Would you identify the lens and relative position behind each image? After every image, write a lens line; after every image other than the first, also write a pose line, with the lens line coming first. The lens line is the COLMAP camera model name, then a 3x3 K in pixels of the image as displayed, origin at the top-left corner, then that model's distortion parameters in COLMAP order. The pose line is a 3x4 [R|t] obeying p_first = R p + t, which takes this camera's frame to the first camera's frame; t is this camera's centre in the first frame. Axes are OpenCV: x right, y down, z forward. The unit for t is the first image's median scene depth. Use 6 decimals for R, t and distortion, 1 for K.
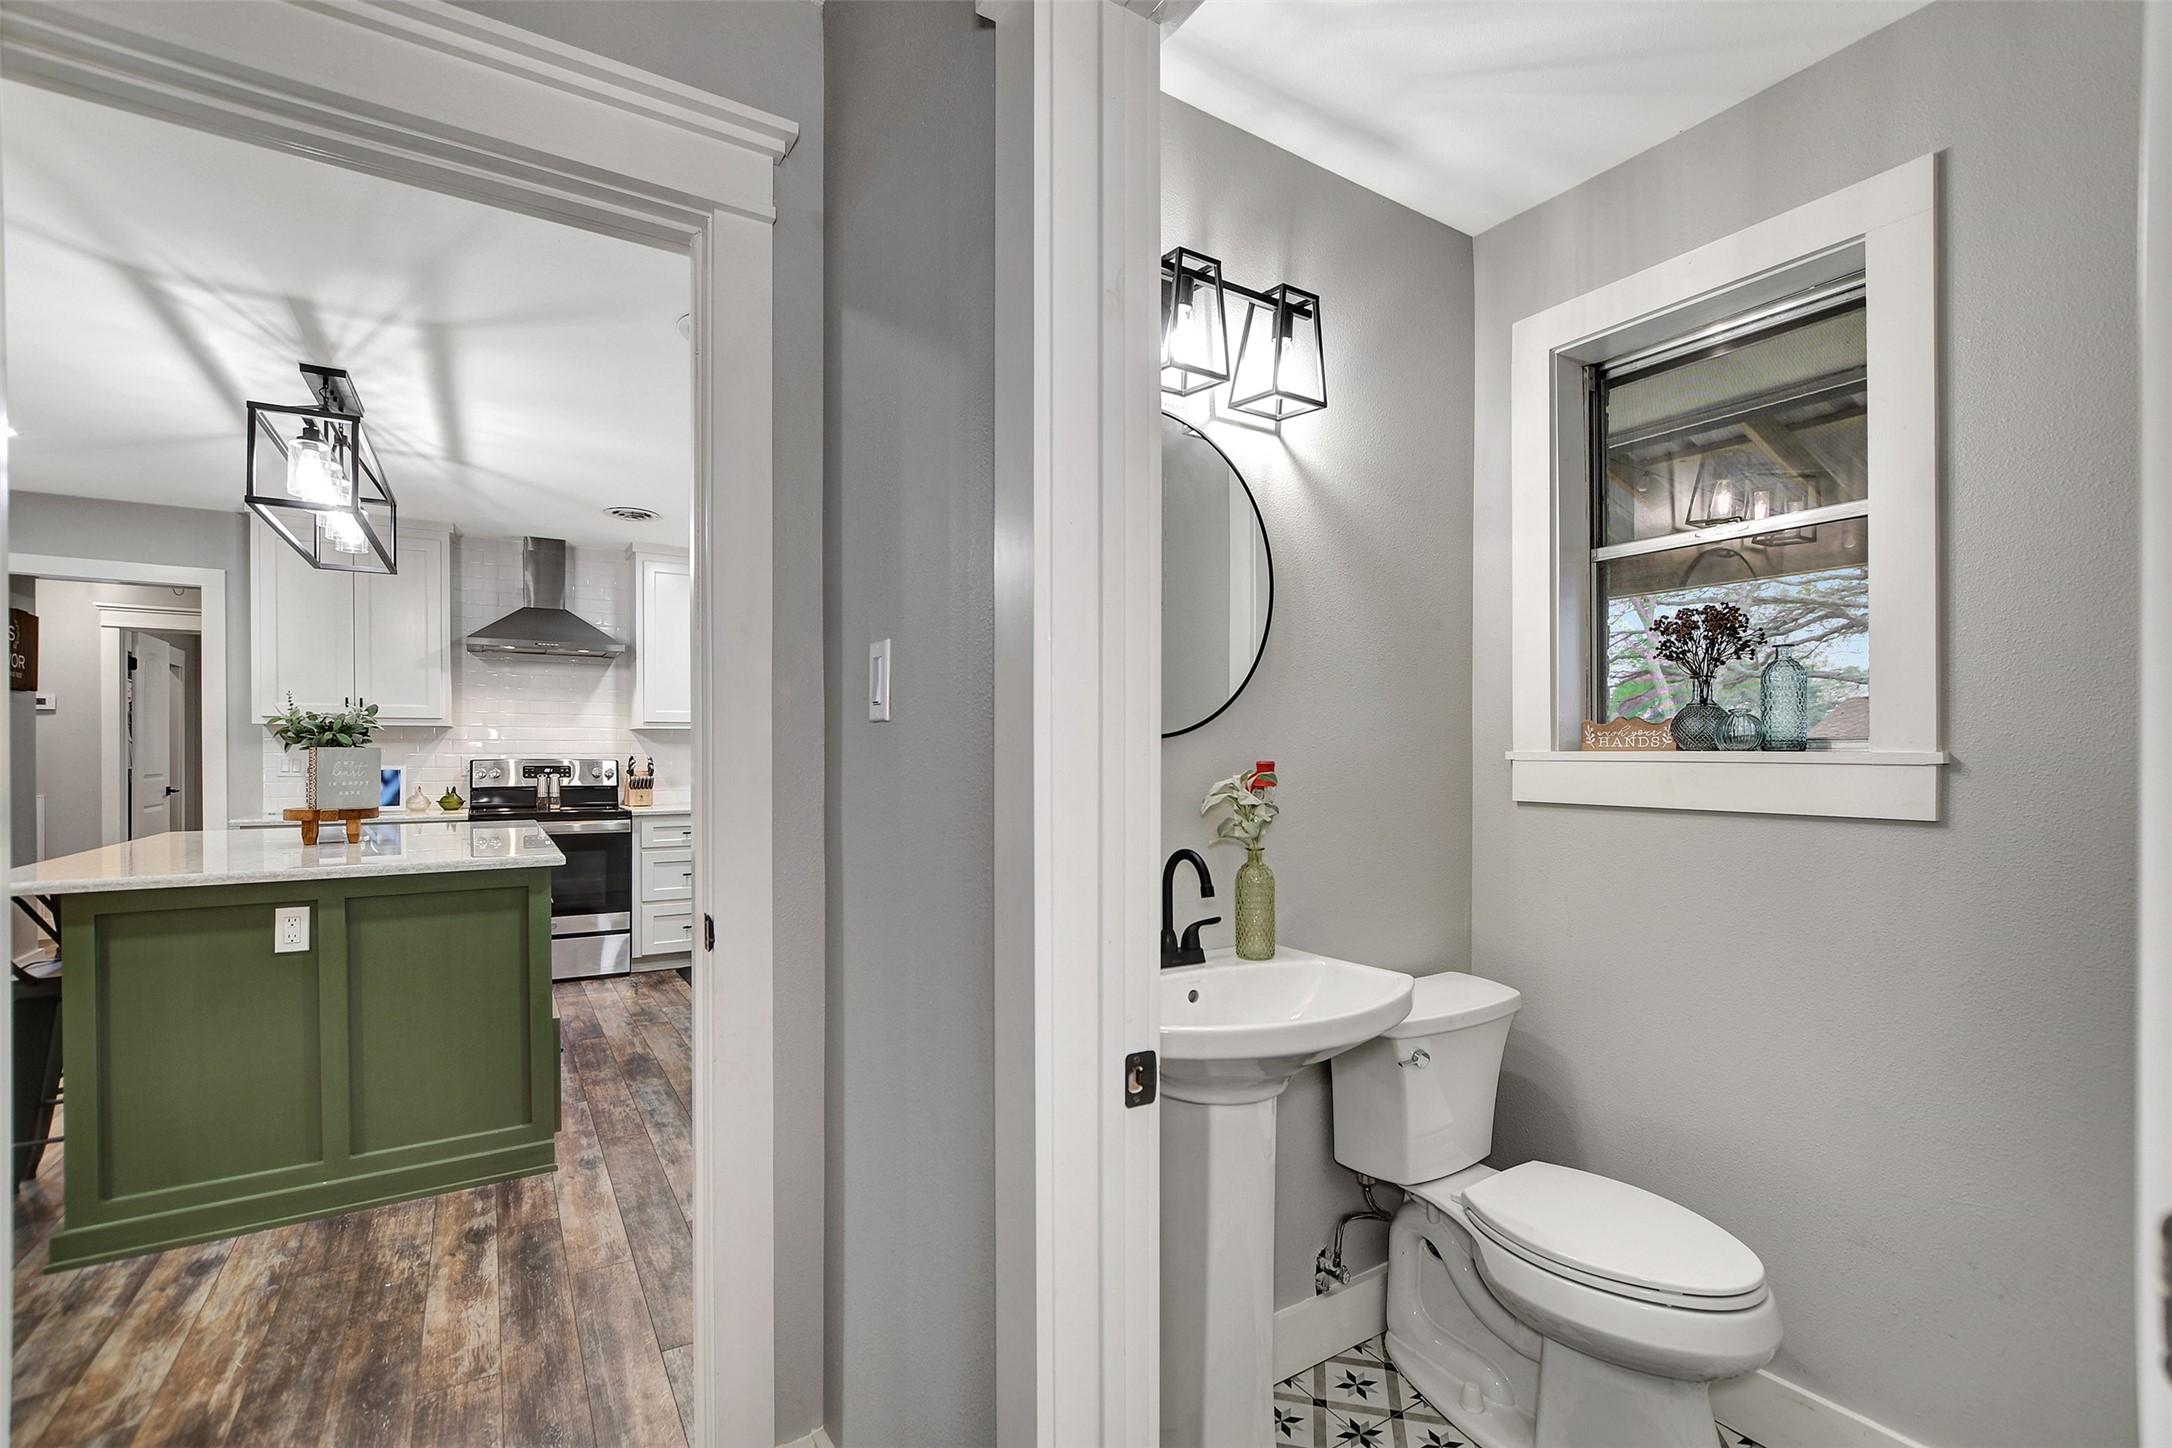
lens RADIAL K [[972.1, 0, 1082.3], [0, 972.1, 742.9], [0, 0, 1]] dist [-0.010687, 0.003893]
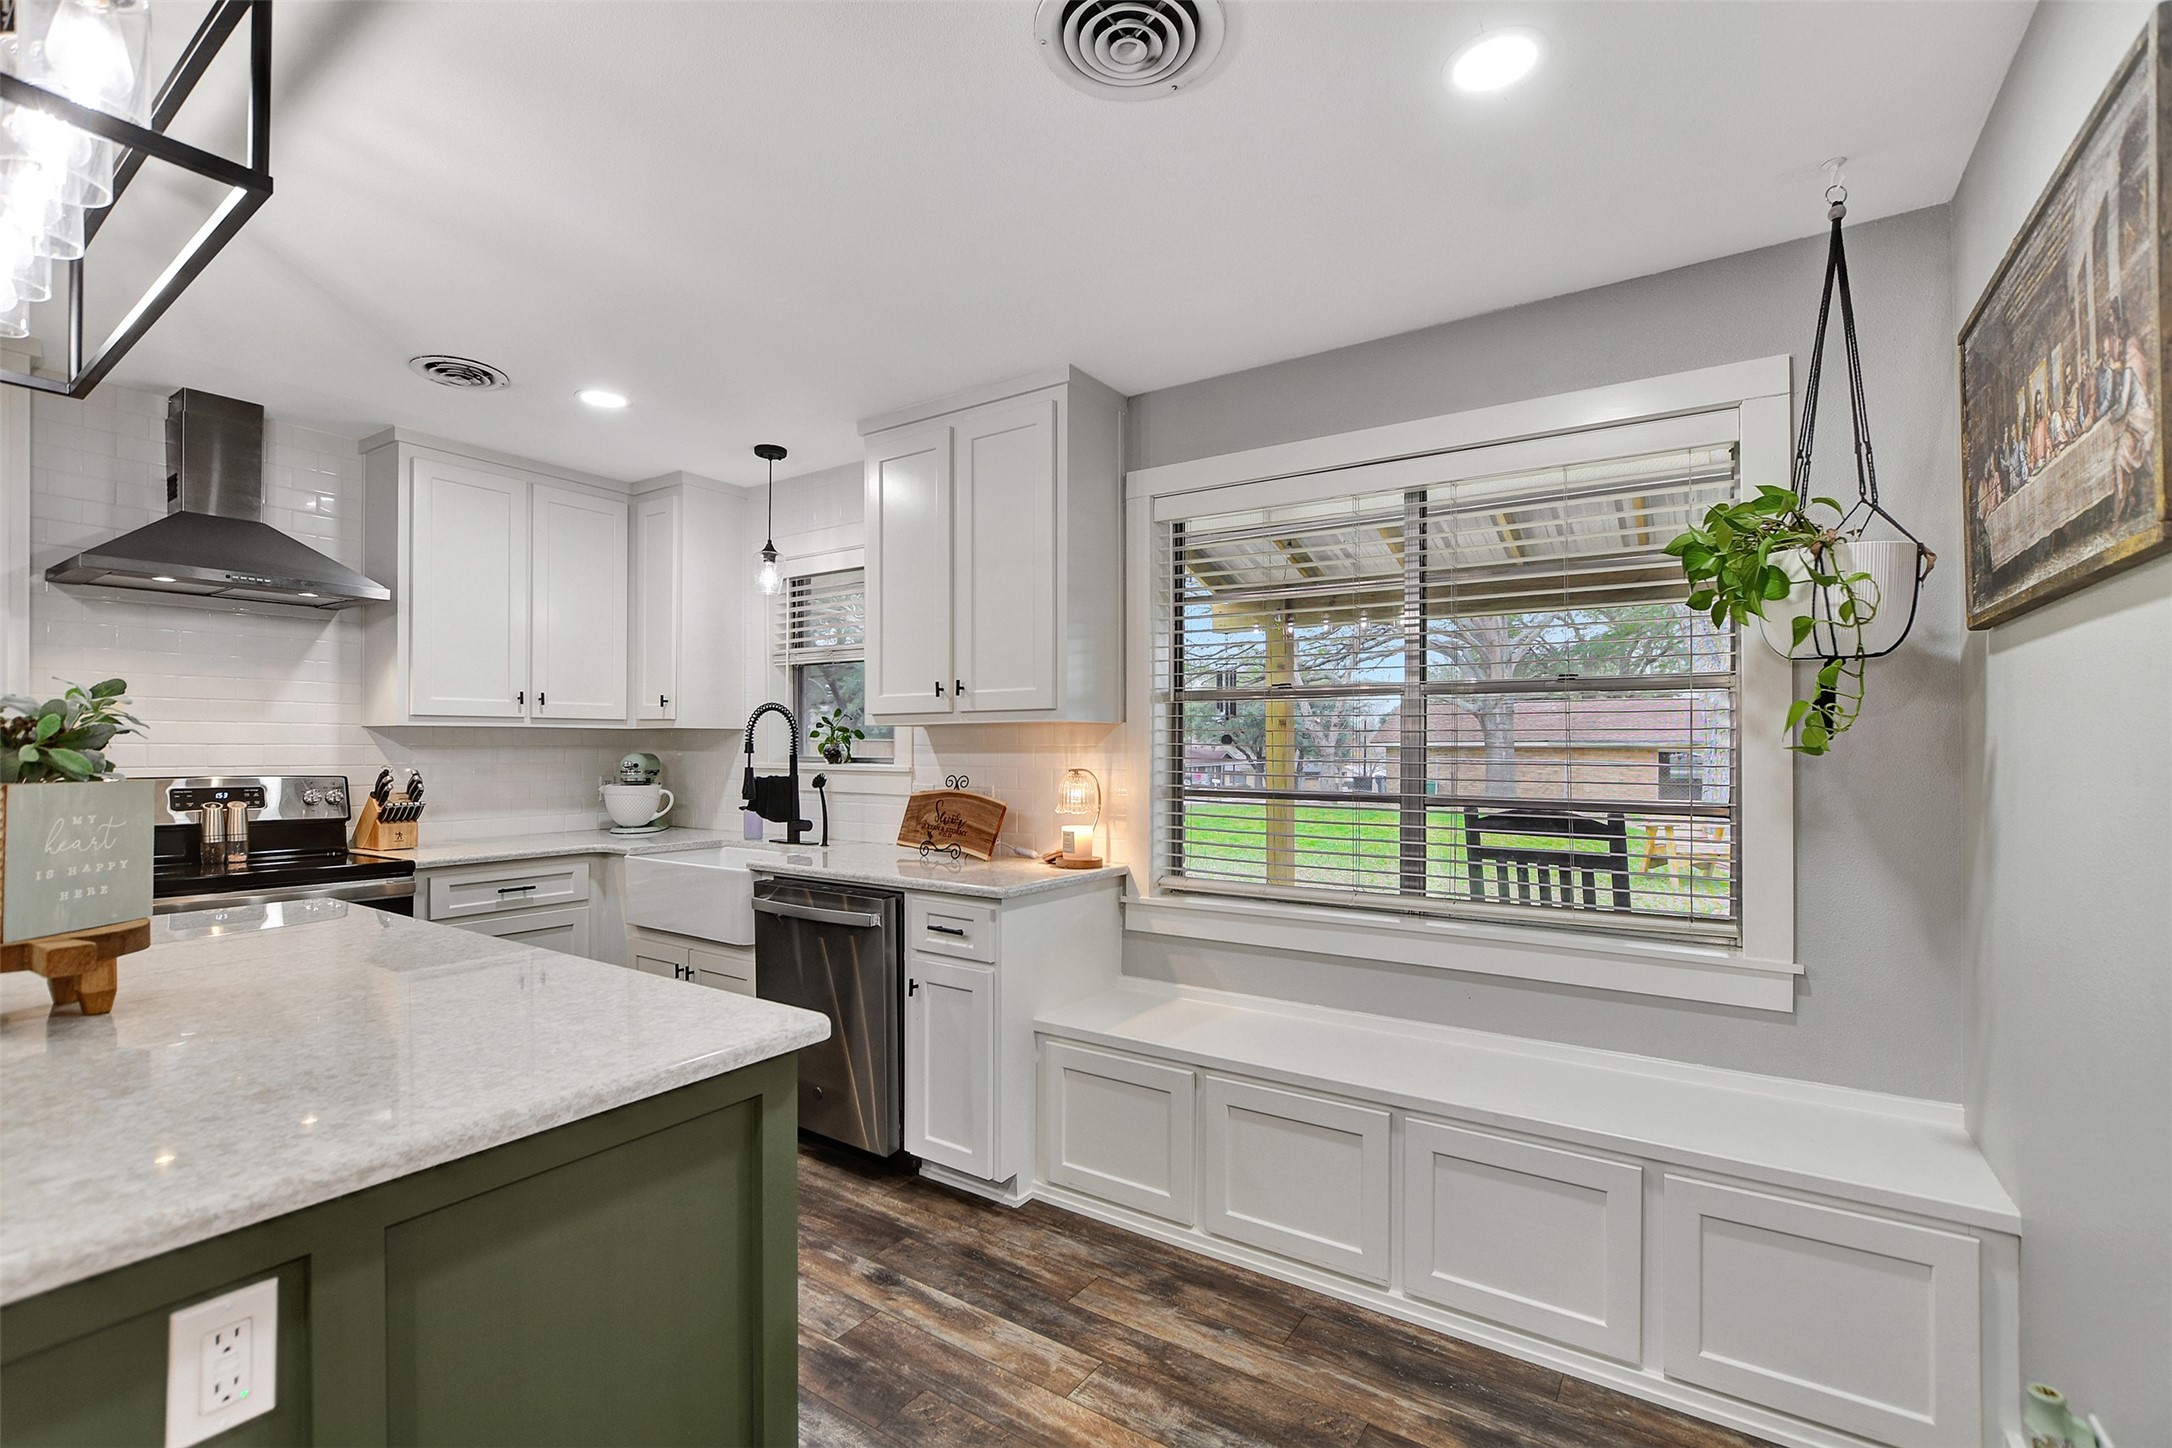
lens RADIAL K [[972.1, 0, 1072.5], [0, 972.1, 729.7], [0, 0, 1]] dist [-0.010687, 0.003893]
pose [[0.919091, 0.007816, 0.393968, -0.516478], [-0.005292, 0.999958, -0.007492, -0.016198], [-0.394010, 0.004801, 0.919094, 0.441164]]
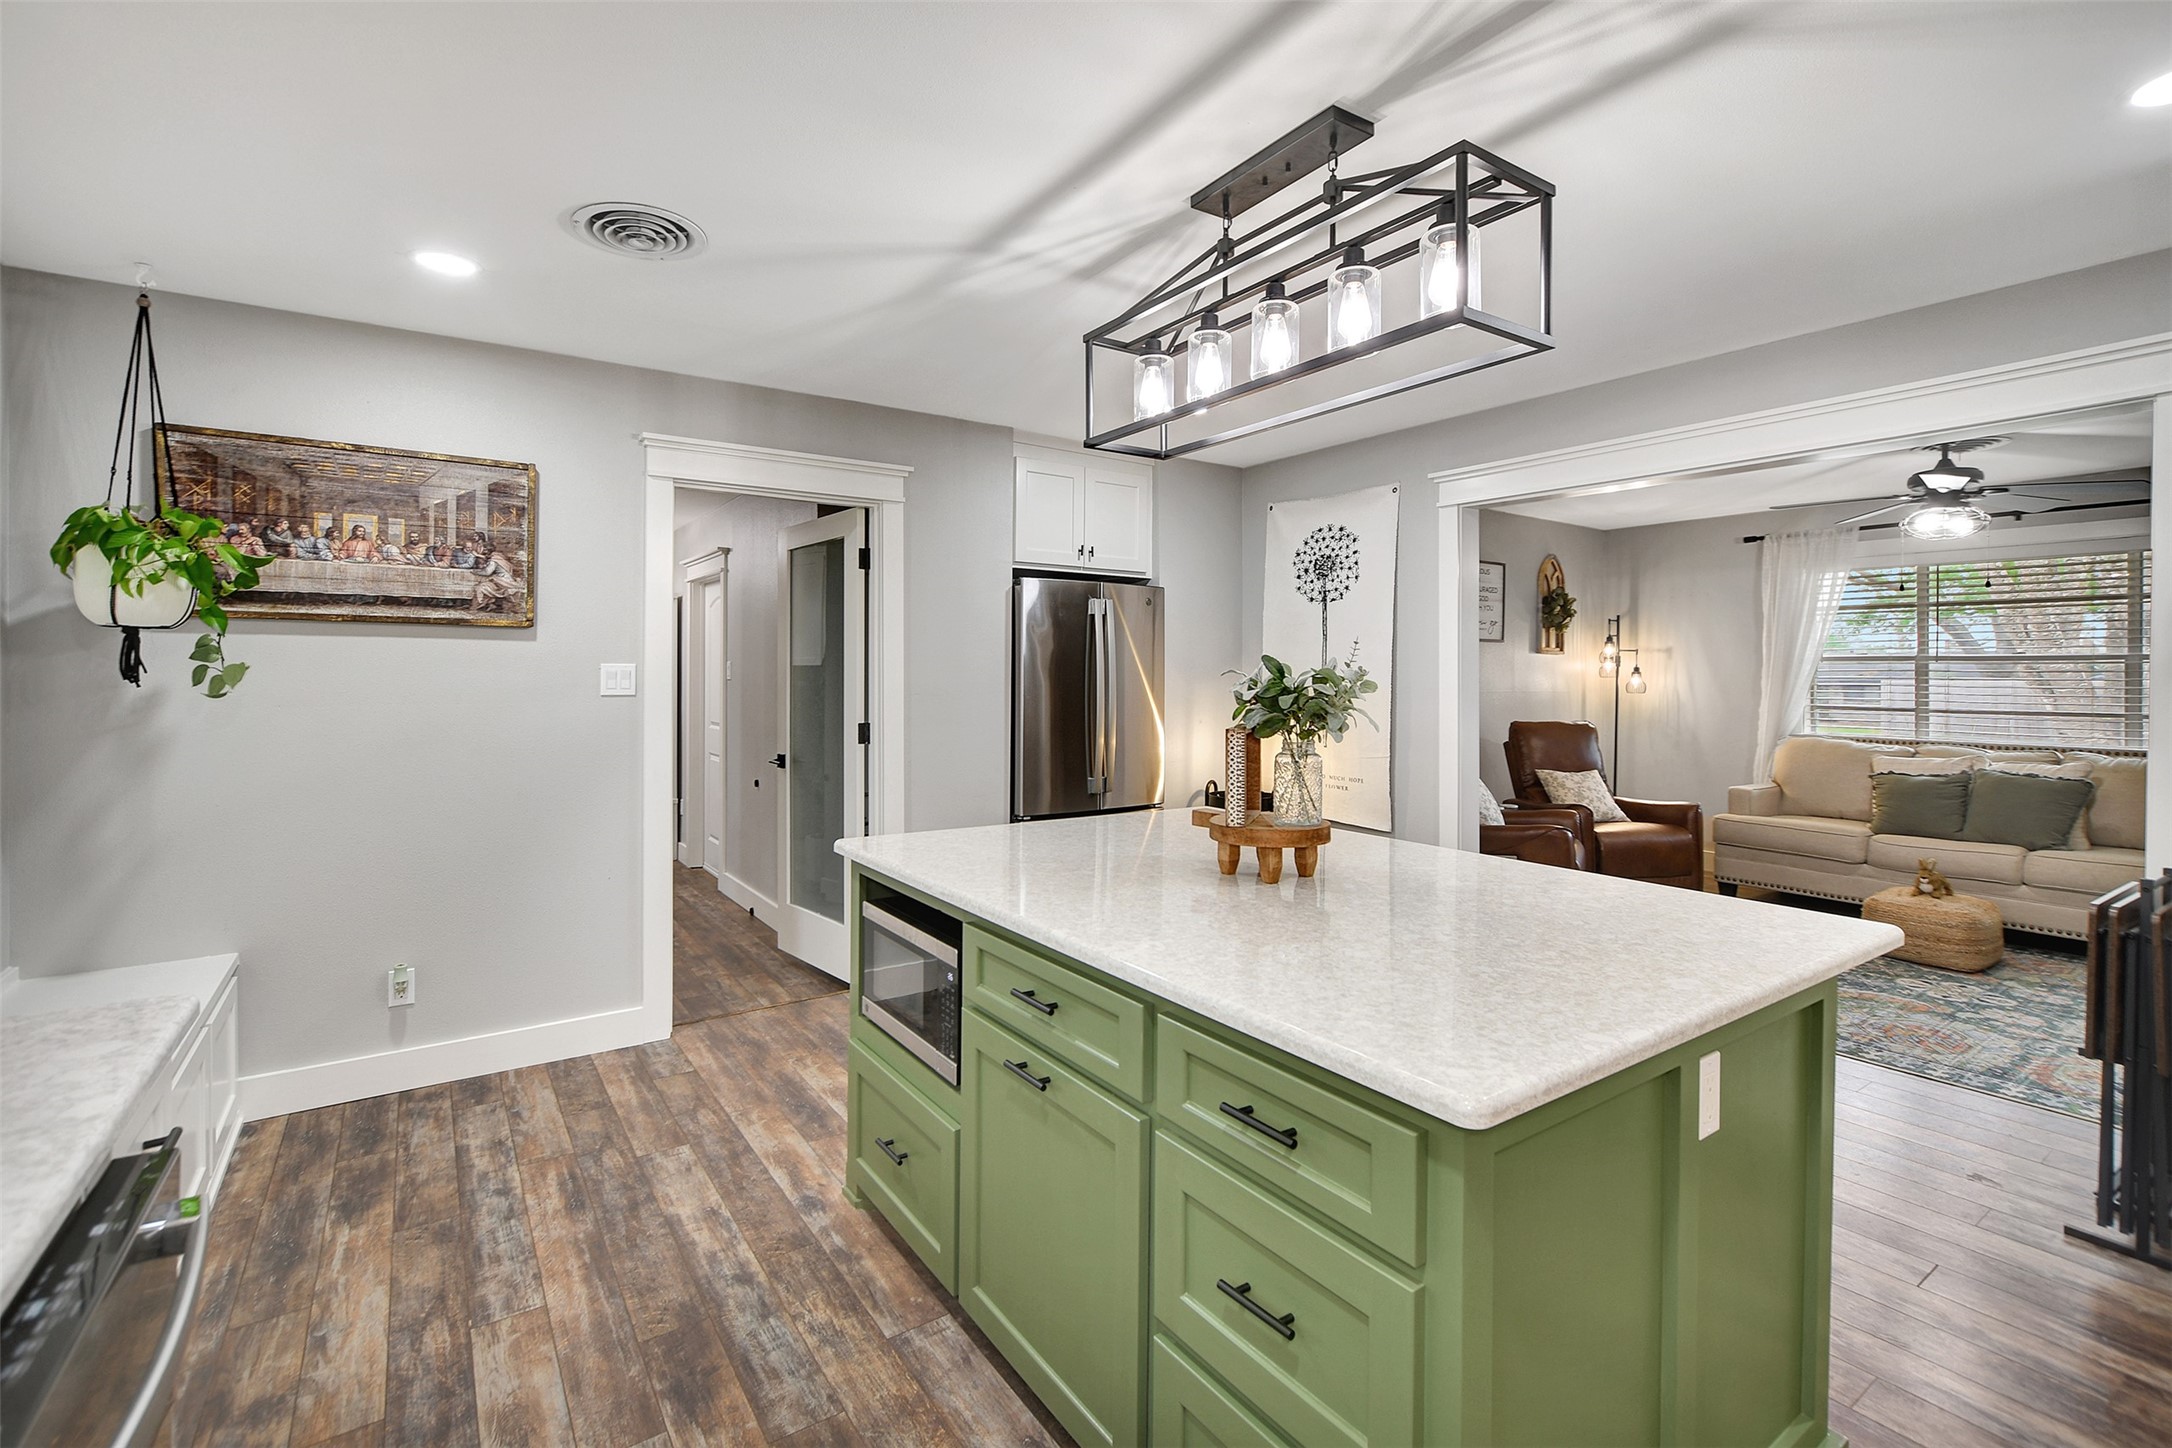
lens RADIAL K [[987.2, 0, 1064.4], [0, 987.2, 675.0], [0, 0, 1]] dist [-0.009782, -0.001962]
pose [[-0.999675, -0.003071, -0.025315, -0.604682], [-0.002845, 0.999956, -0.008973, -0.022489], [0.025341, -0.008898, -0.999639, 1.601689]]
